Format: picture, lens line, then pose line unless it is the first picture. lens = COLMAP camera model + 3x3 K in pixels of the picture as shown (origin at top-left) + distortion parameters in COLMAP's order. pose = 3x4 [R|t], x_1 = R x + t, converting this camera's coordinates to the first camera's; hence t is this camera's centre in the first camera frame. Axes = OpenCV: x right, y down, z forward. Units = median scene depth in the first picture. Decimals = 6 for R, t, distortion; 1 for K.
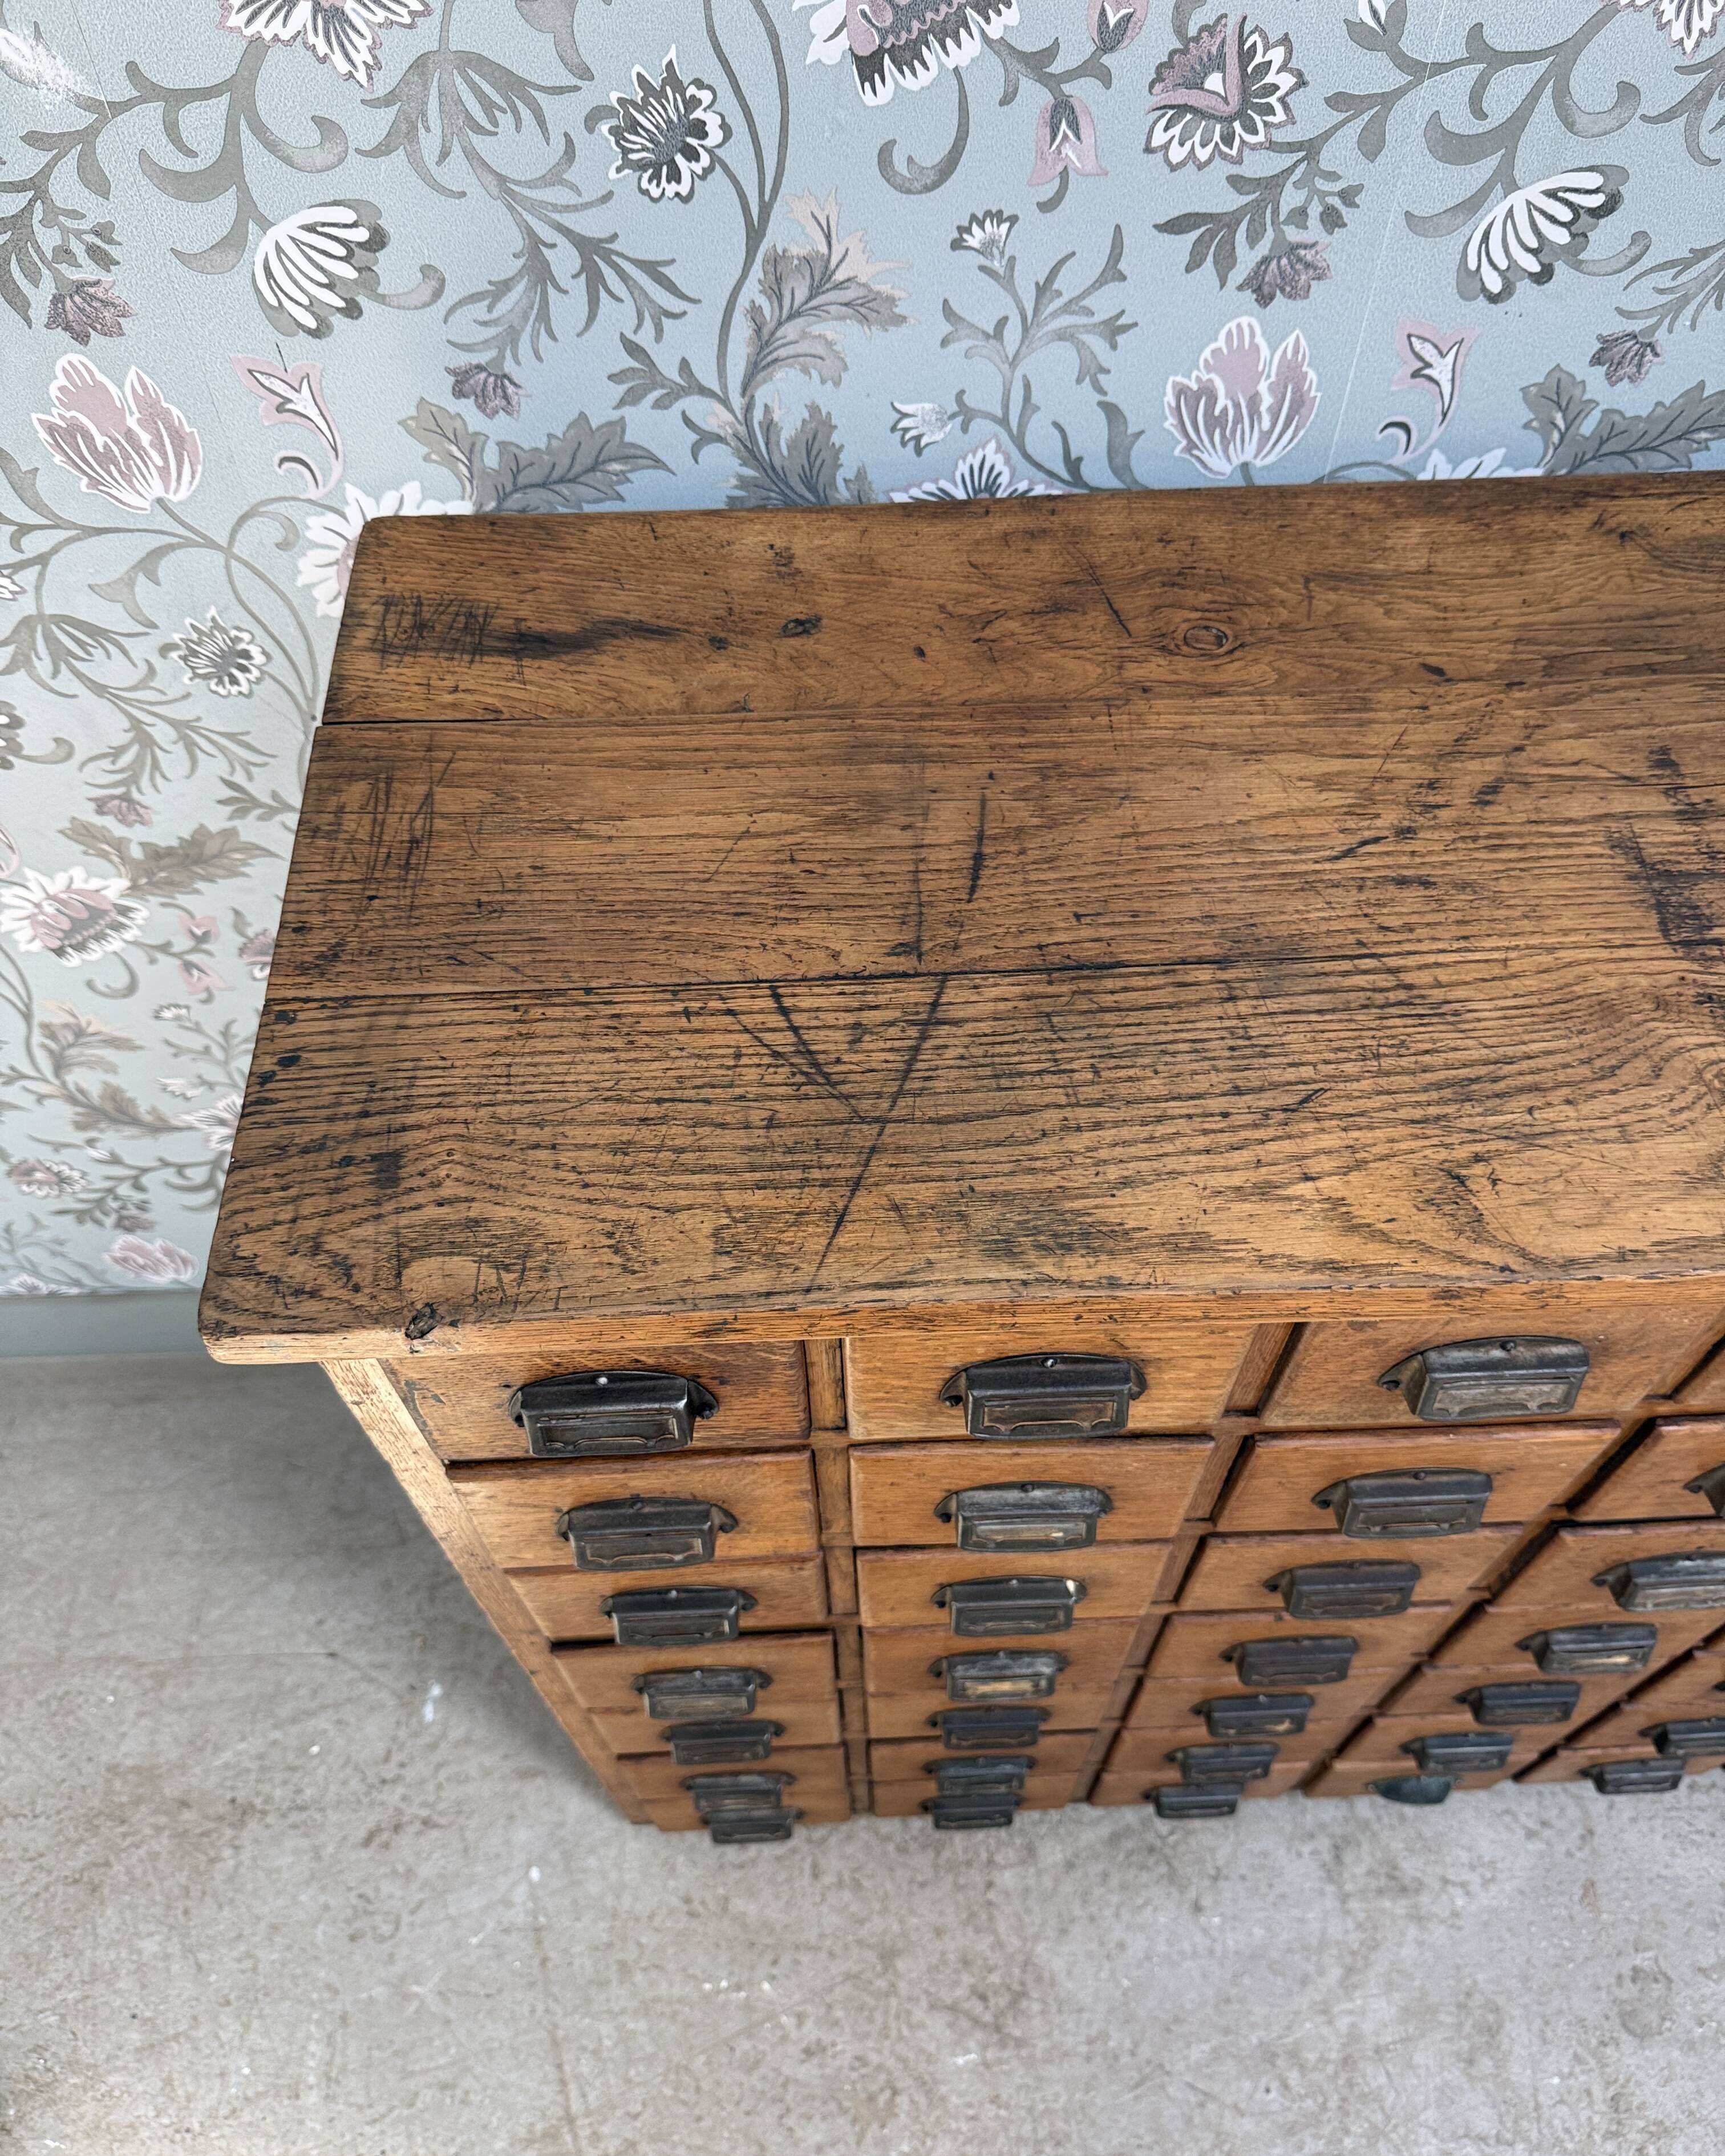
lens RADIAL K [[1674.7, 0, 872.7], [0, 1674.7, 1080.4], [0, 0, 1]] dist [-0.009067, -0.007728]
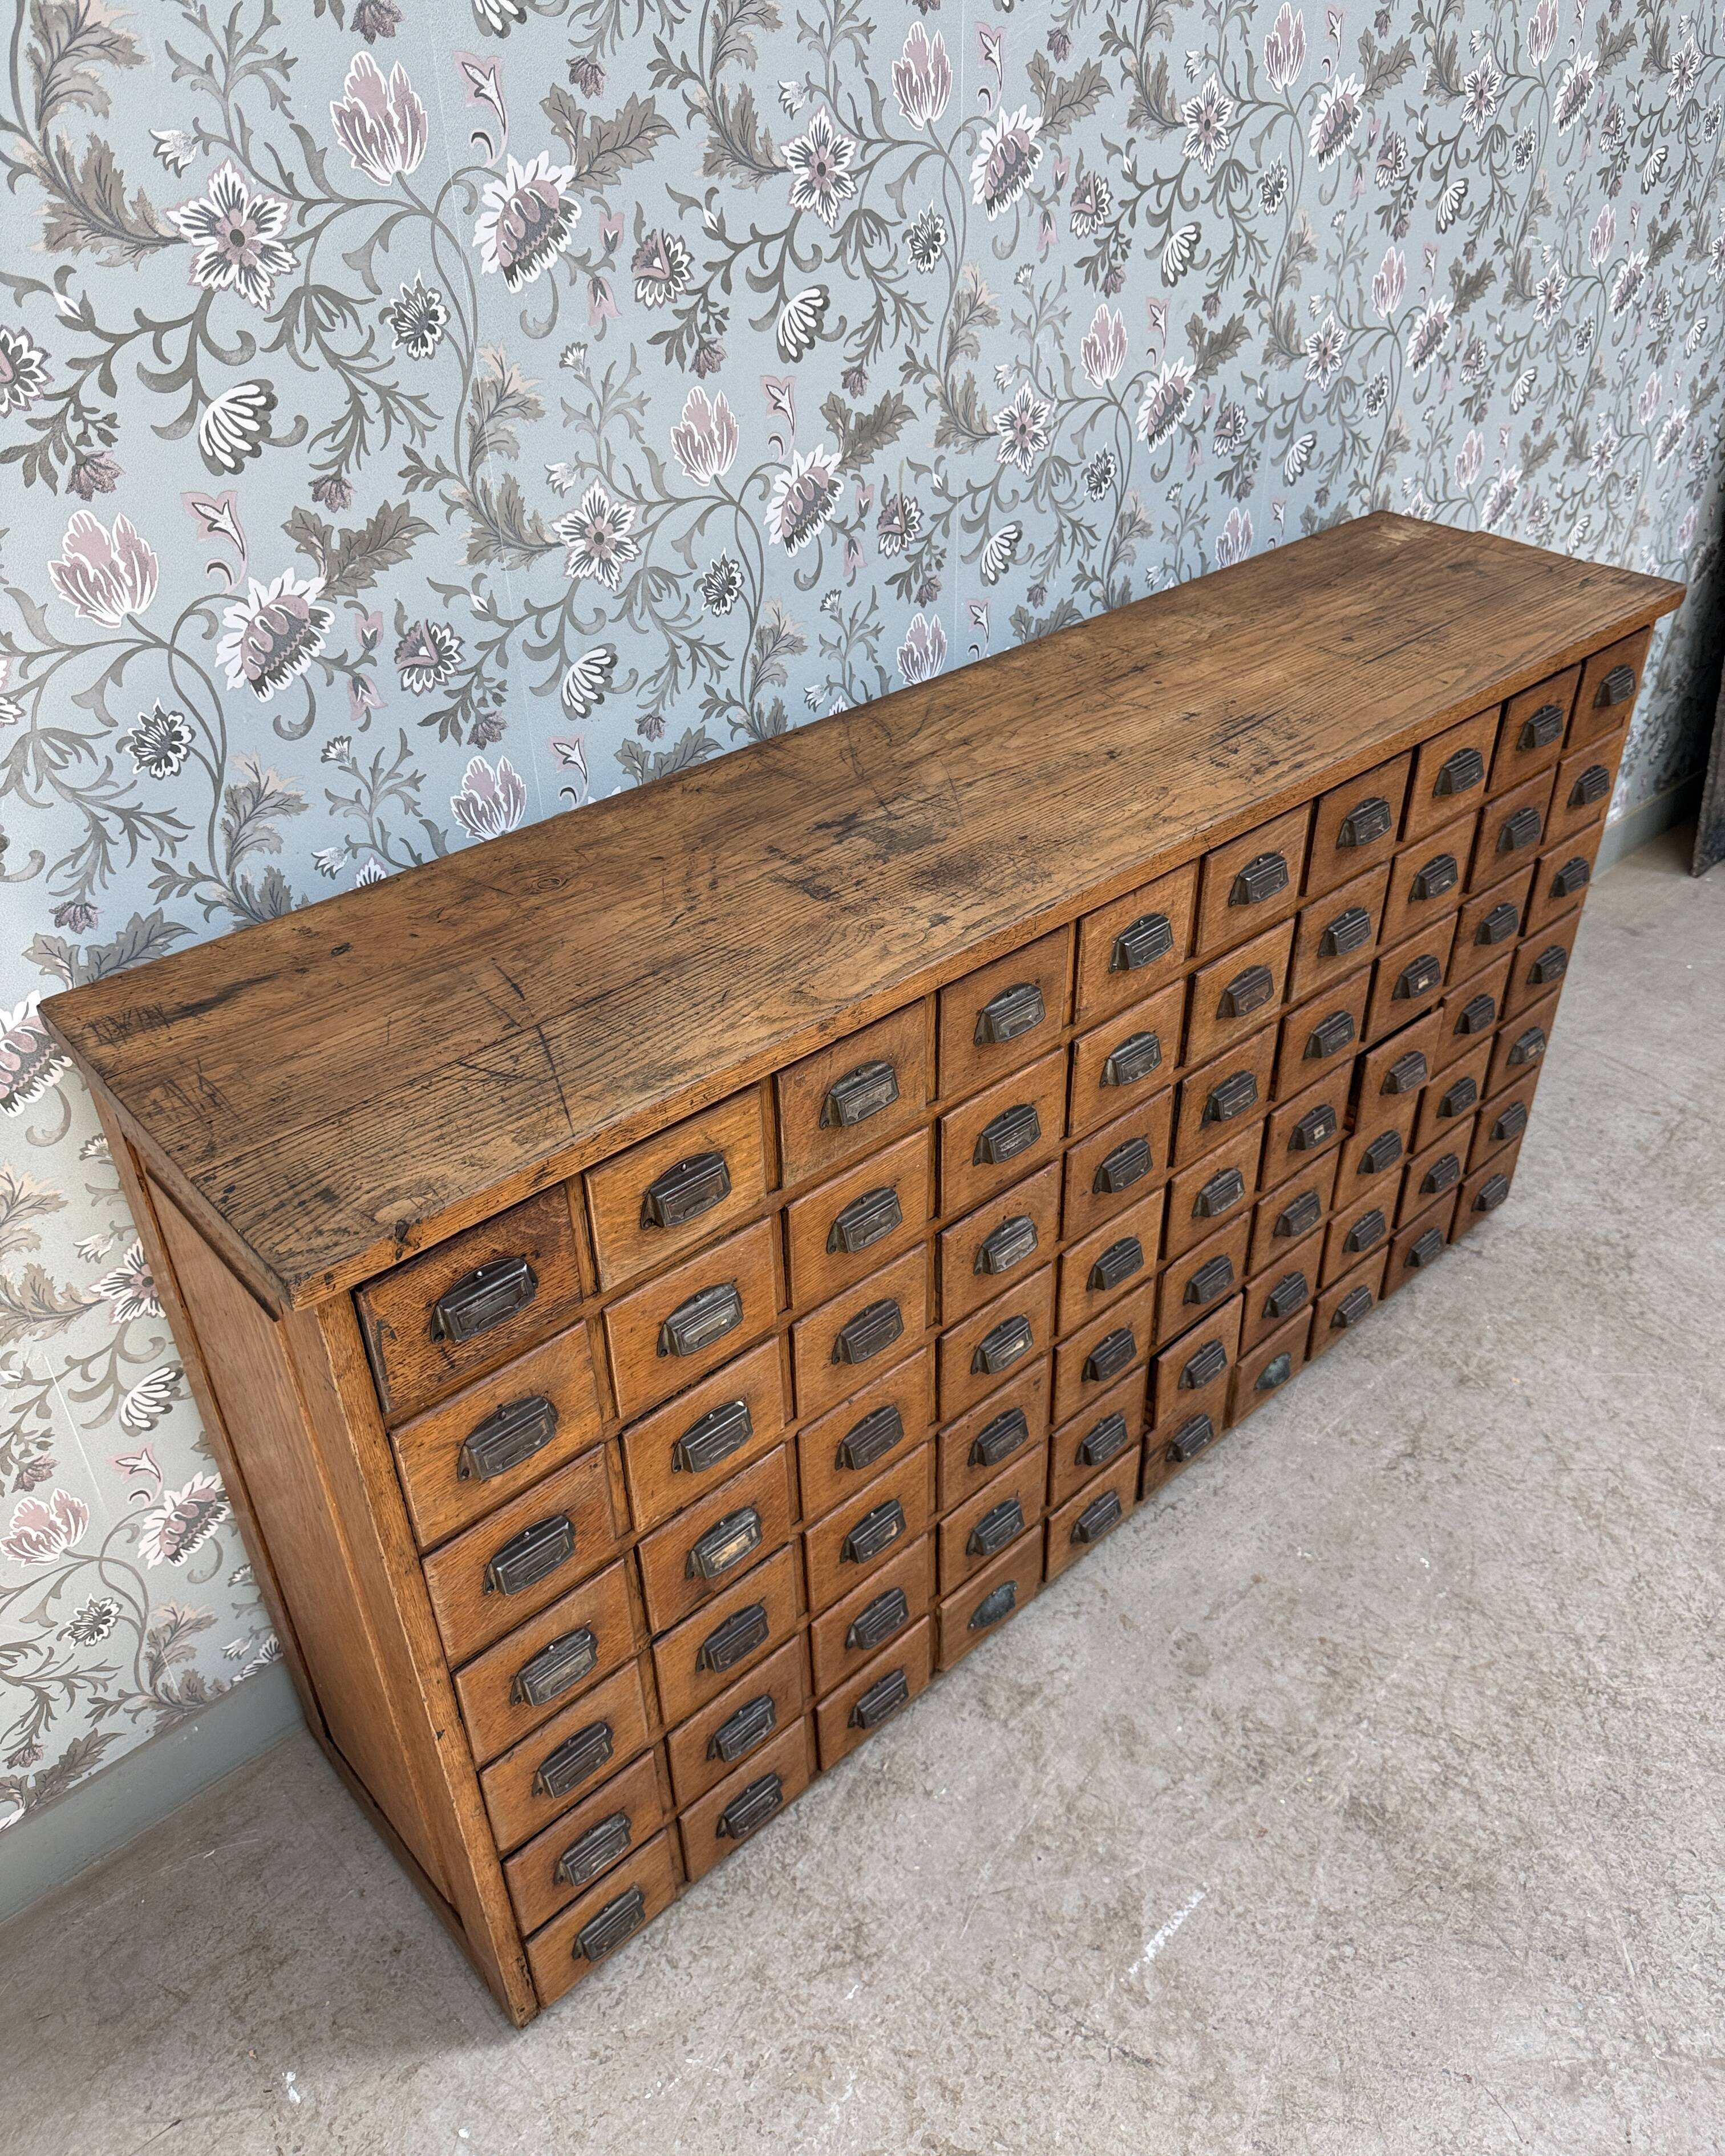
lens RADIAL K [[1653.8, 0, 890.6], [0, 1653.8, 1035.5], [0, 0, 1]] dist [0.020487, -0.043996]
pose [[0.762769, -0.354243, 0.541014, -0.584251], [0.535820, 0.814608, -0.222061, 0.505364], [-0.362051, 0.459267, 0.811168, -0.593308]]
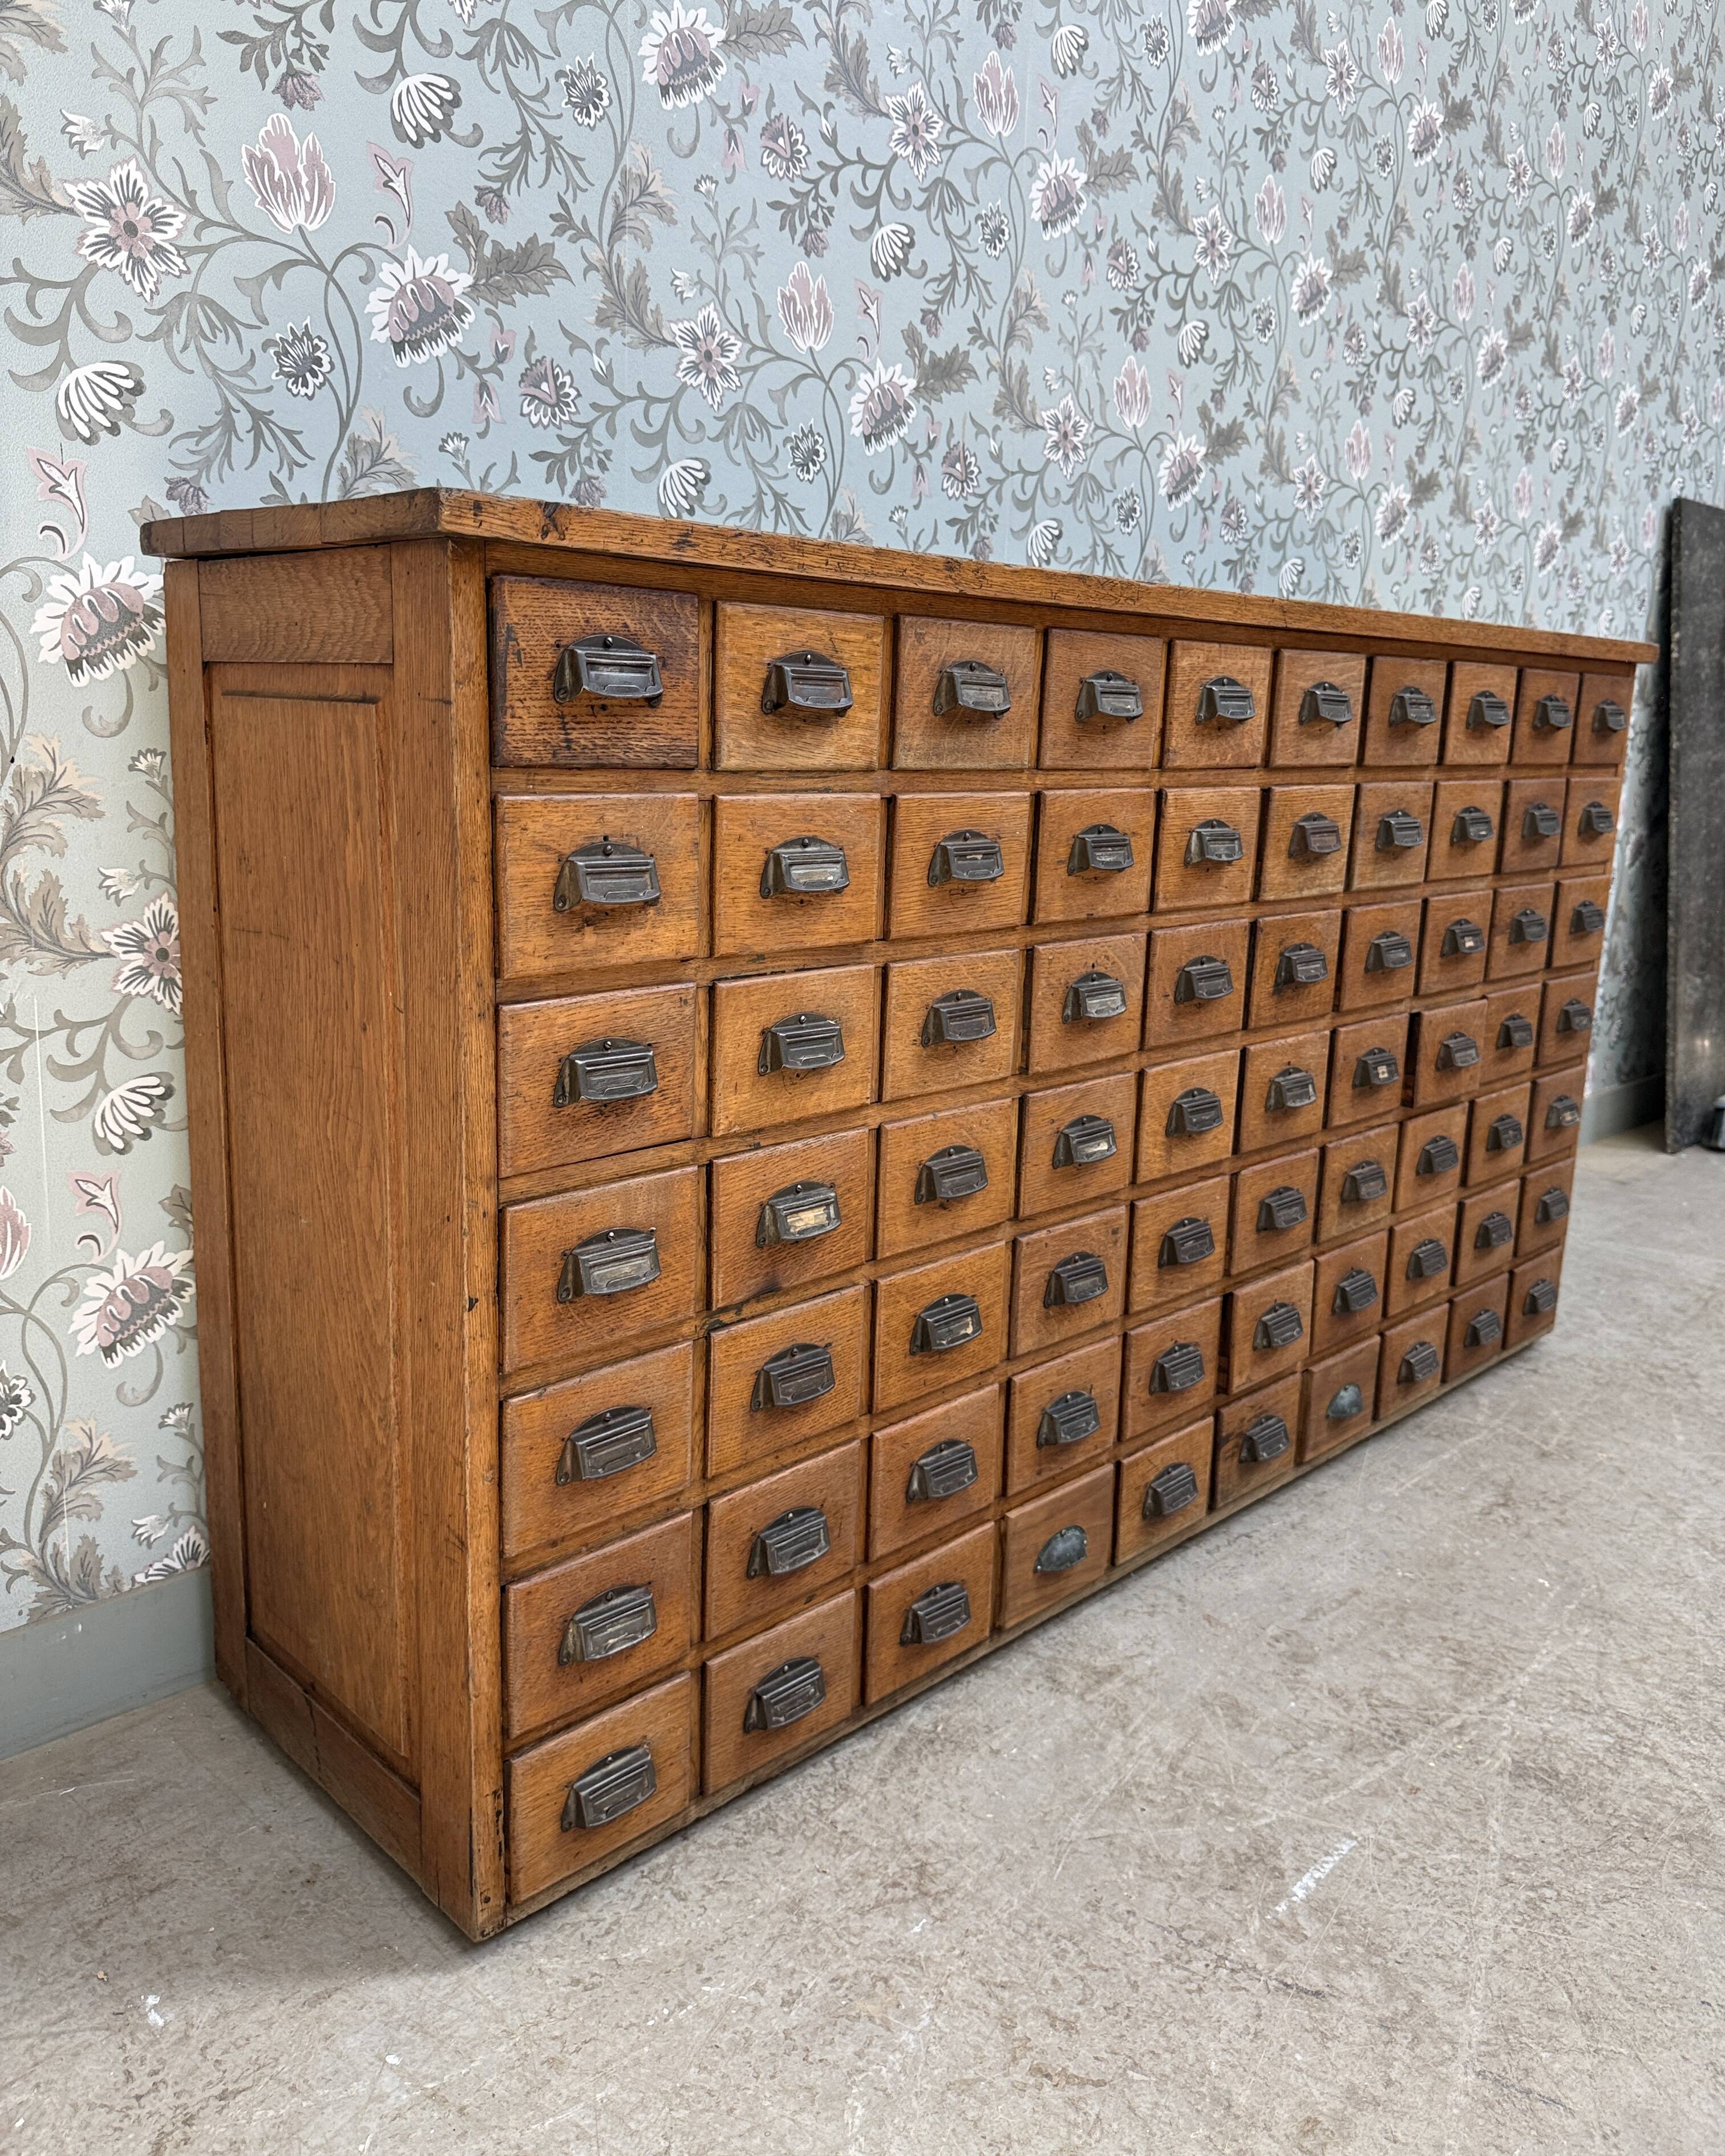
lens RADIAL K [[1672.2, 0, 889.8], [0, 1672.2, 1022.4], [0, 0, 1]] dist [-0.004512, -0.008765]
pose [[0.733245, -0.093655, 0.673483, -0.937682], [0.535707, 0.689570, -0.487351, 1.178155], [-0.418771, 0.718137, 0.555796, 0.195990]]
